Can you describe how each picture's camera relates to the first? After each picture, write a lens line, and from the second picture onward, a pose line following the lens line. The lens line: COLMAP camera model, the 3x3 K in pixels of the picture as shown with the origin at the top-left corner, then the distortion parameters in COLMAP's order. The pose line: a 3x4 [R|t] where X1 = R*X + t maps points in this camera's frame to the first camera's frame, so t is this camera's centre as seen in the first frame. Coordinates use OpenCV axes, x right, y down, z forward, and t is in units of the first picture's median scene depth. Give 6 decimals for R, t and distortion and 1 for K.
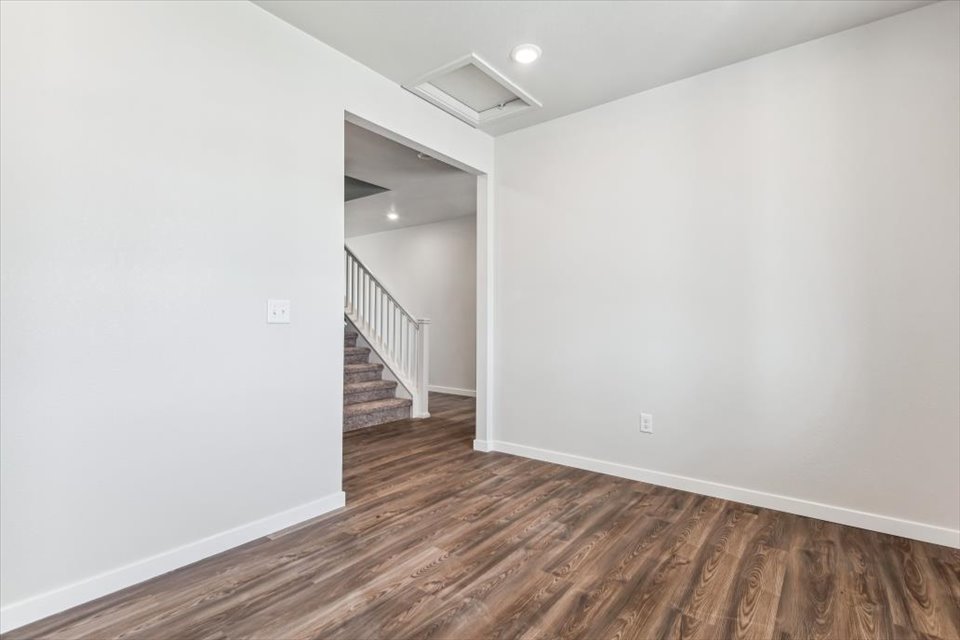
lens RADIAL K [[450.6, 0, 479.5], [0, 450.6, 321.1], [0, 0, 1]] dist [-0.000399, 0.000652]
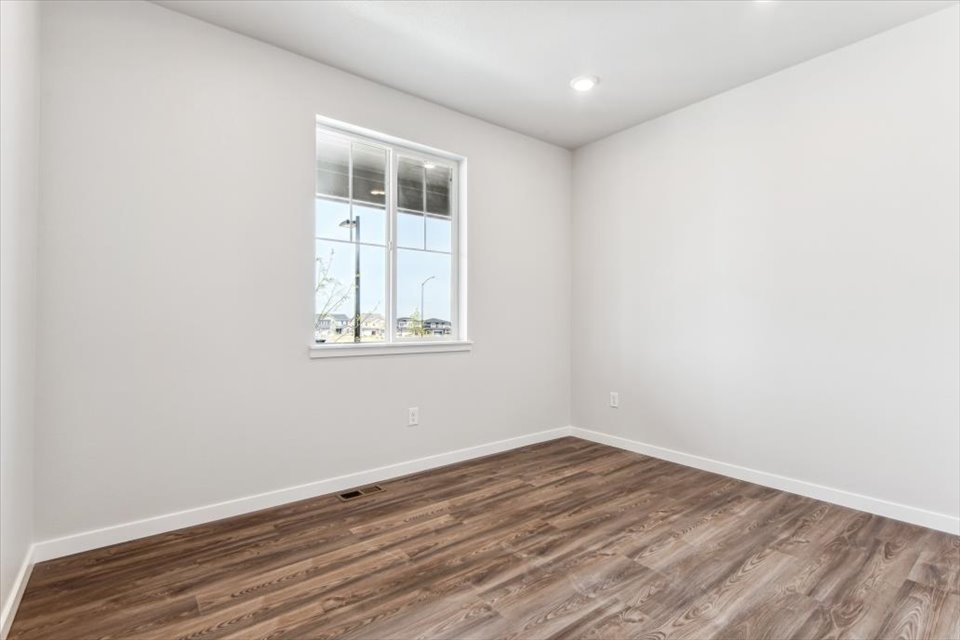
lens RADIAL K [[450.6, 0, 480.6], [0, 450.6, 320.6], [0, 0, 1]] dist [-0.000399, 0.000652]
pose [[-0.969163, -0.003685, 0.246395, -0.030470], [-0.005438, 0.999965, -0.006434, 0.010903], [-0.246362, -0.007575, -0.969148, 1.988995]]
